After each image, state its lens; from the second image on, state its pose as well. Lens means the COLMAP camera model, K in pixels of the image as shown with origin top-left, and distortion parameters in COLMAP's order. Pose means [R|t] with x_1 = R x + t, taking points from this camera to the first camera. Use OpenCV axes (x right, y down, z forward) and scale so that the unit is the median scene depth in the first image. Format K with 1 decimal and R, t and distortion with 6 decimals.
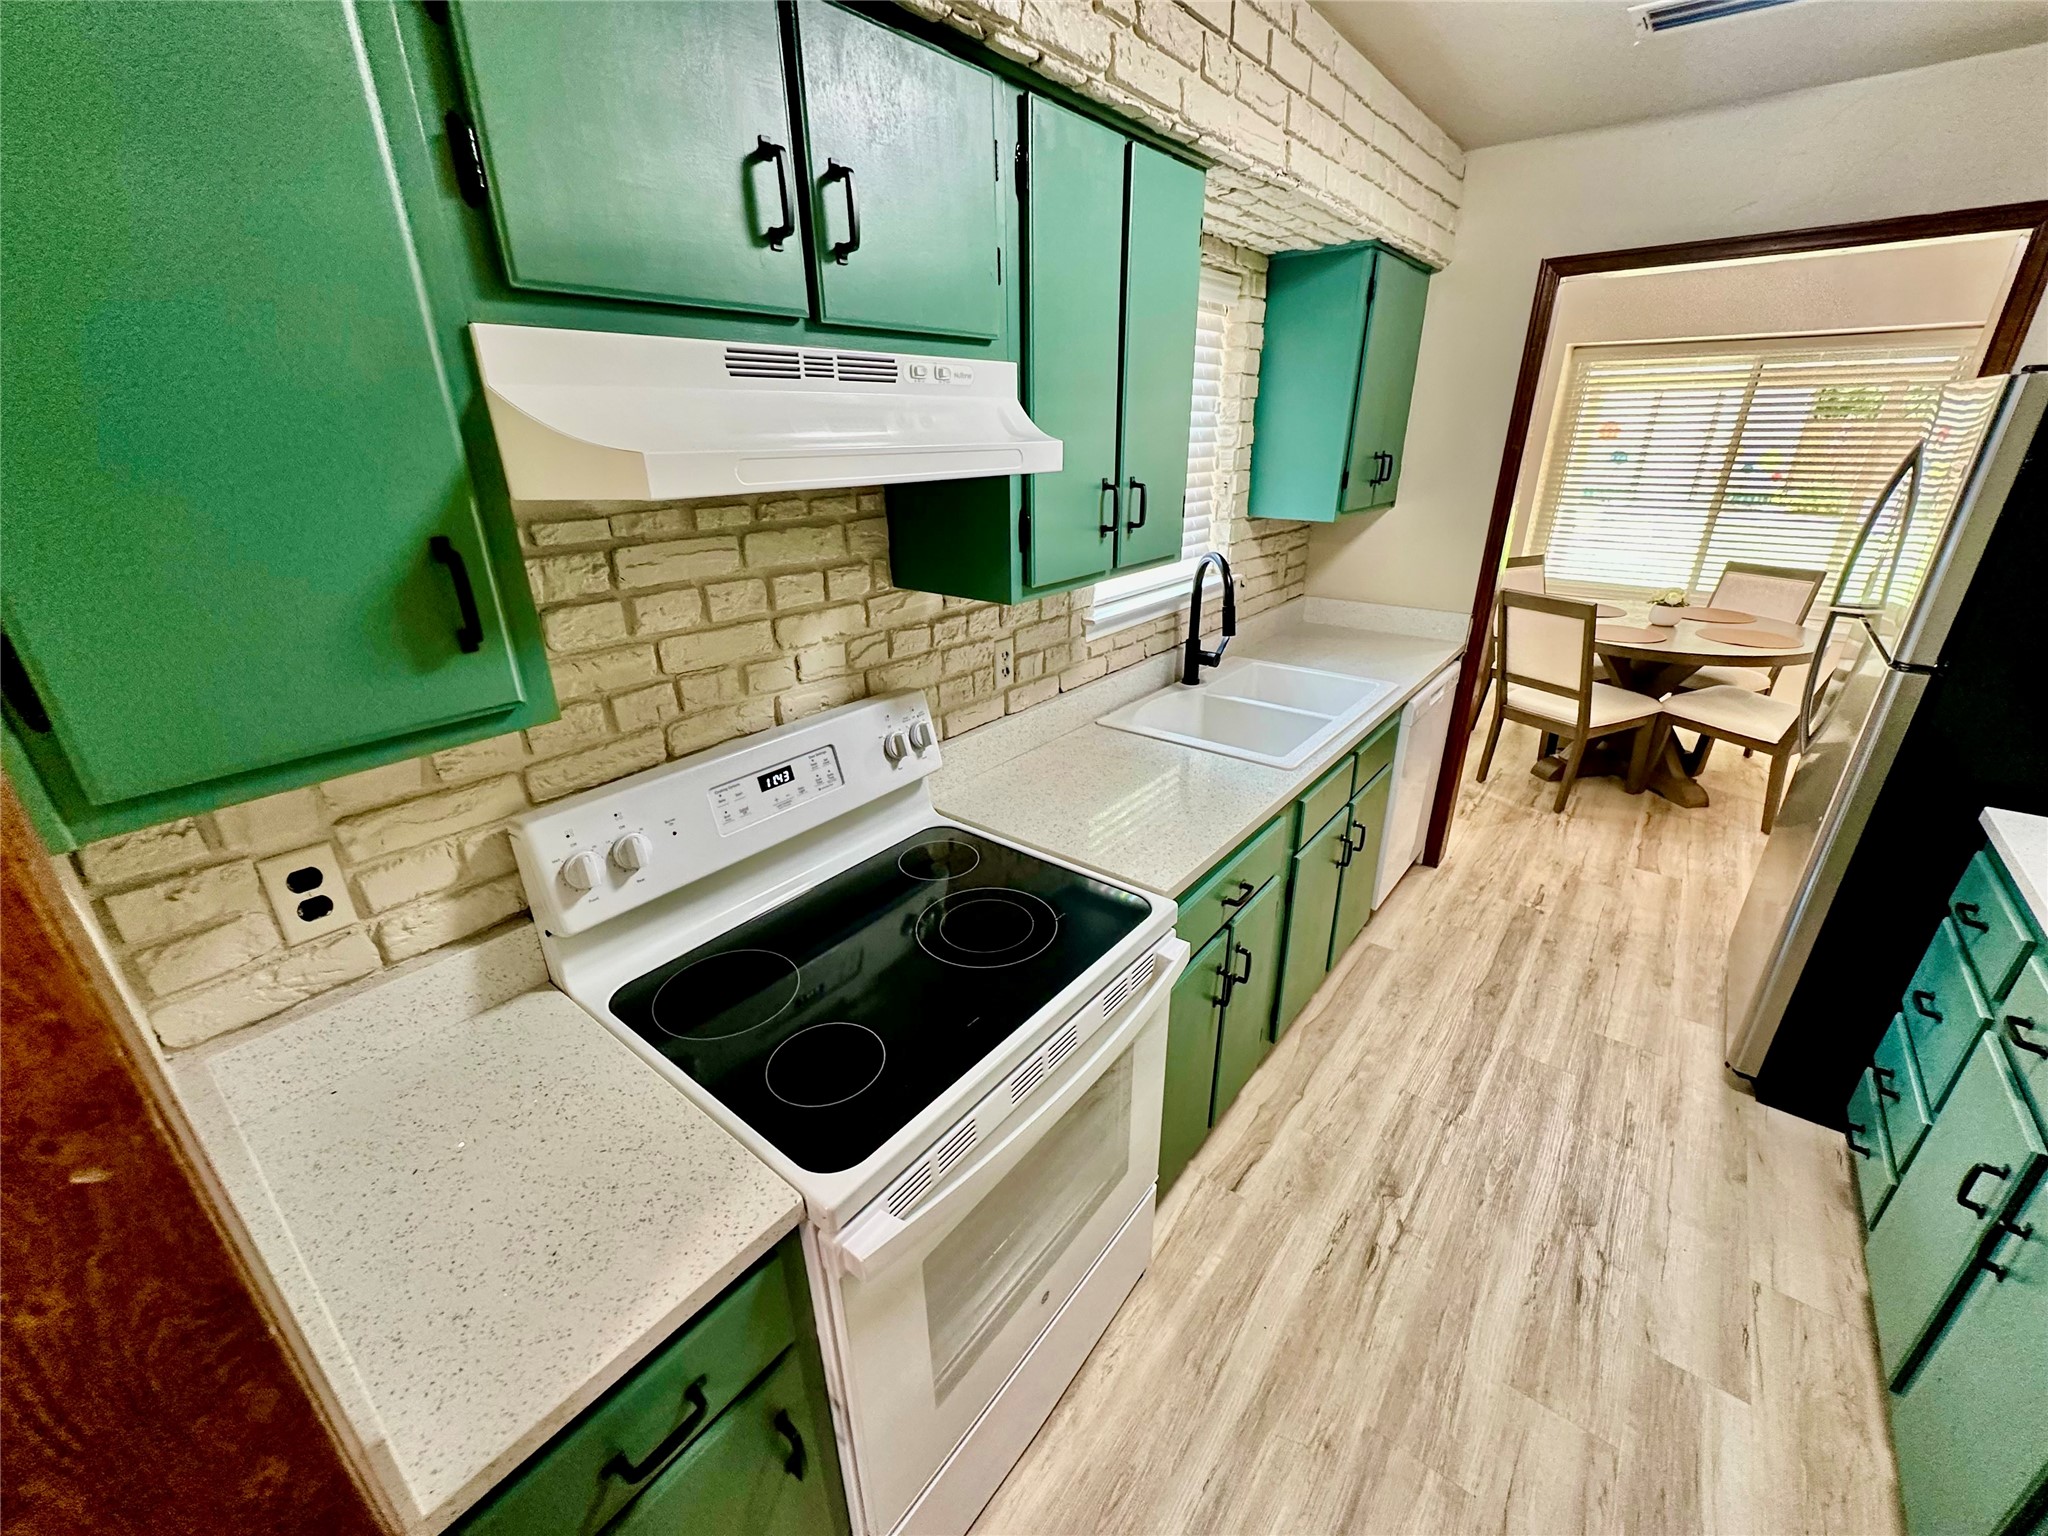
lens RADIAL K [[820.8, 0, 1025.1], [0, 820.8, 767.8], [0, 0, 1]] dist [-0.003416, 0.000478]
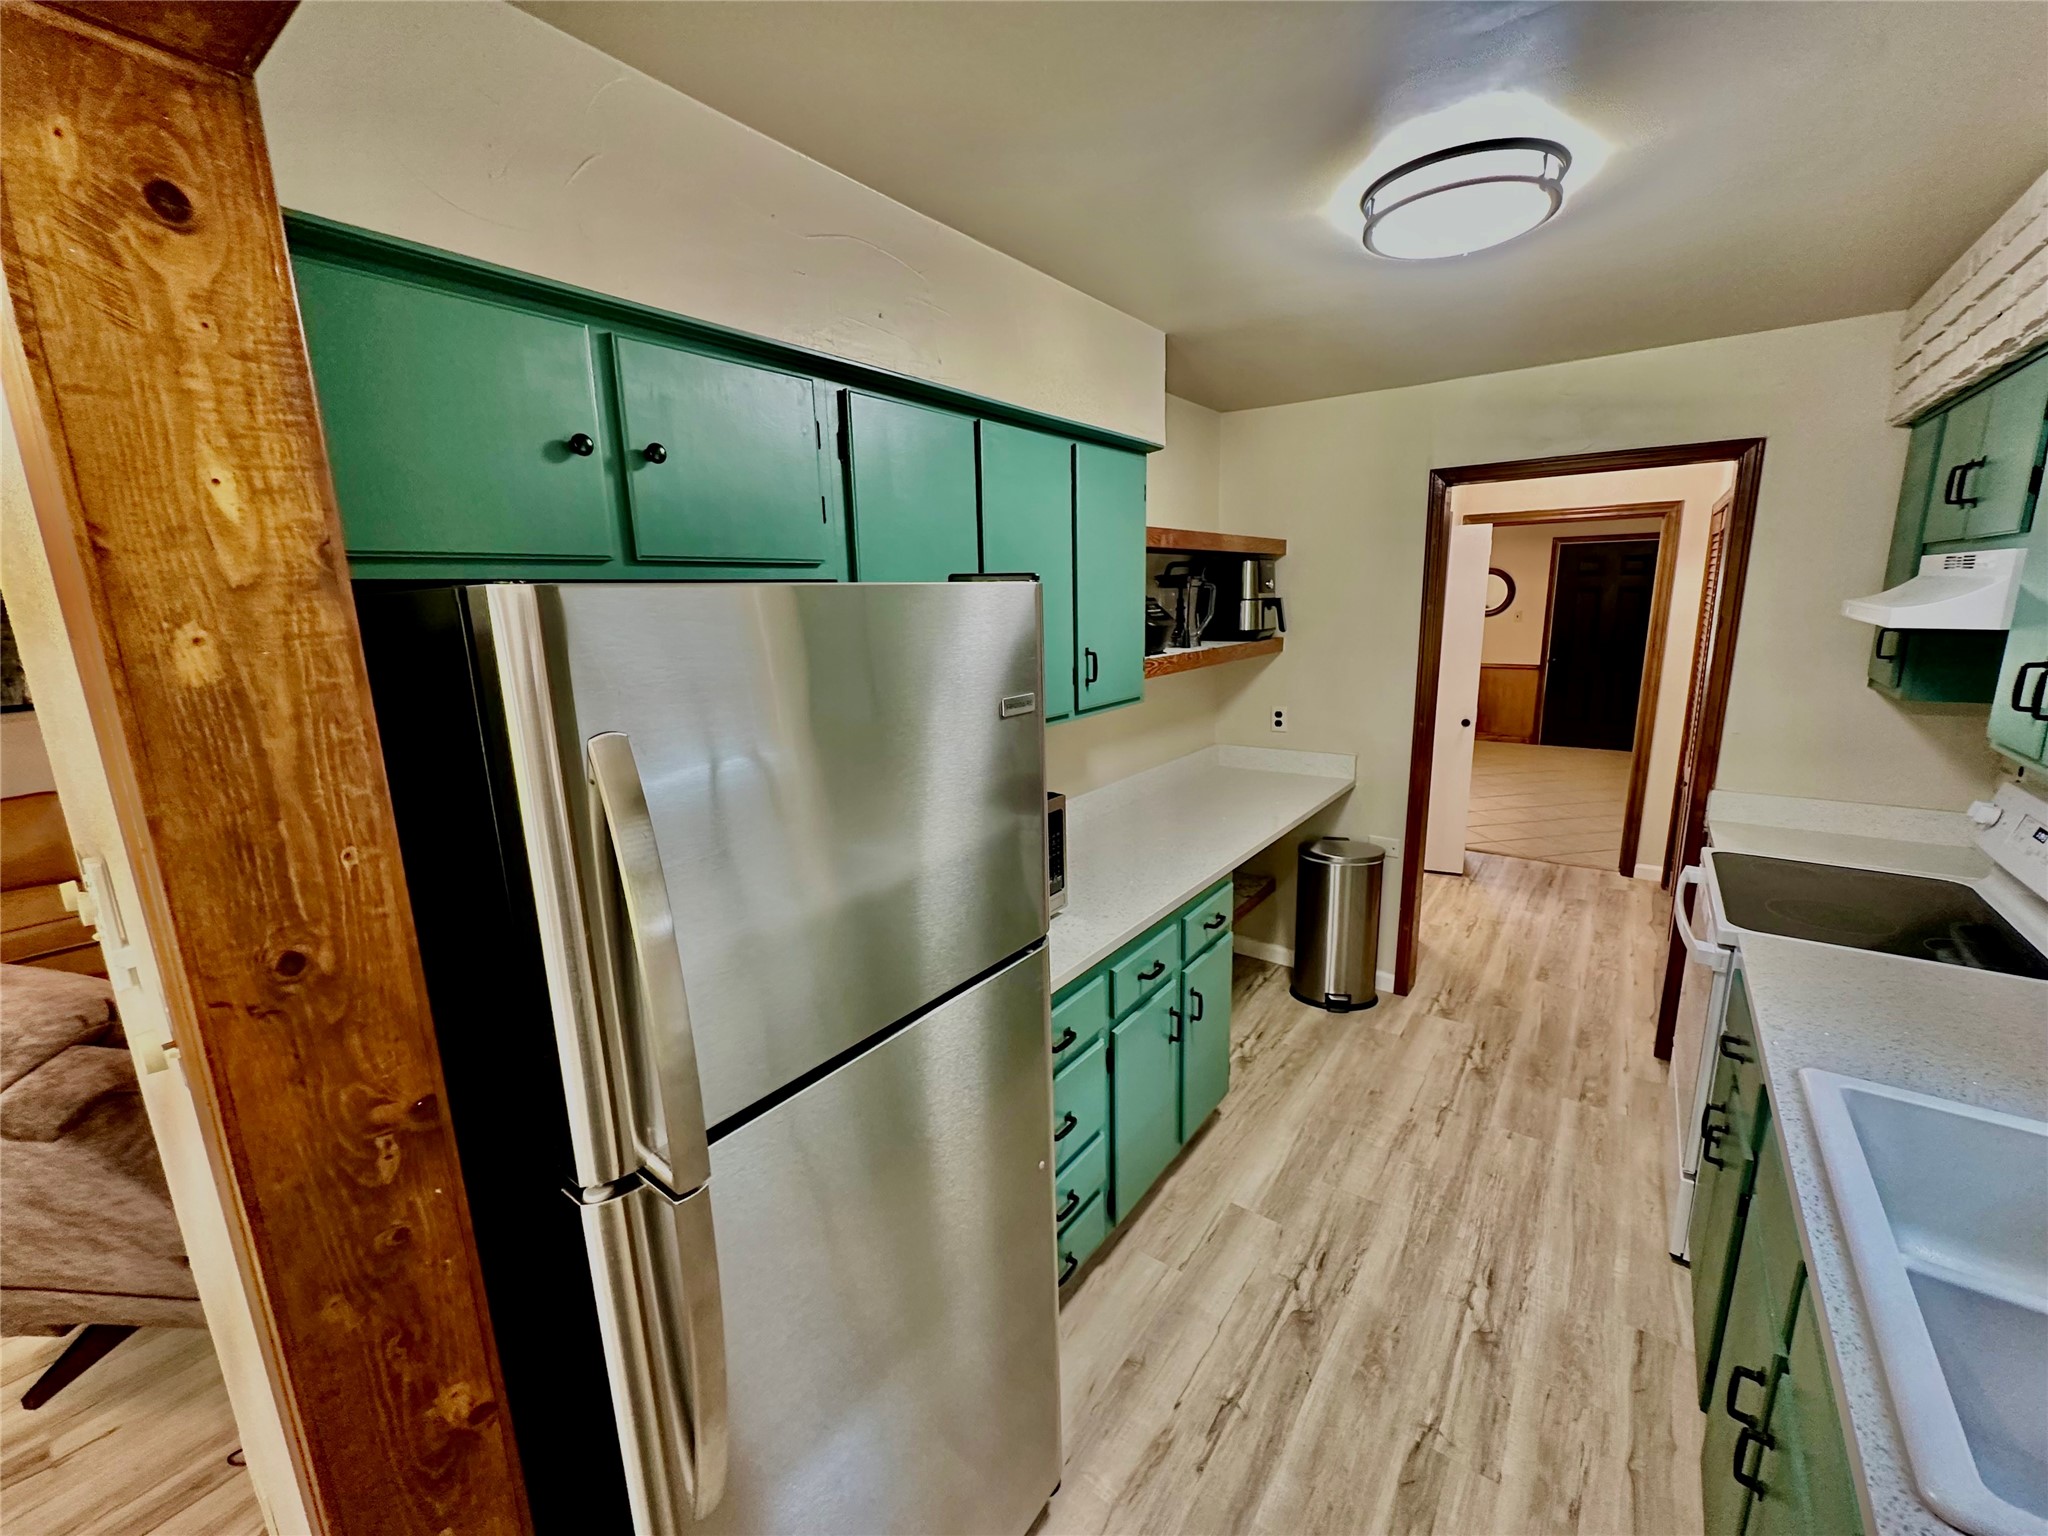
lens RADIAL K [[820.8, 0, 1026.7], [0, 820.8, 767.9], [0, 0, 1]] dist [-0.003416, 0.000478]
pose [[-0.998723, 0.043147, -0.026282, 0.841808], [0.020564, 0.822355, 0.568603, -0.529118], [0.046147, 0.567336, -0.822192, 1.180503]]
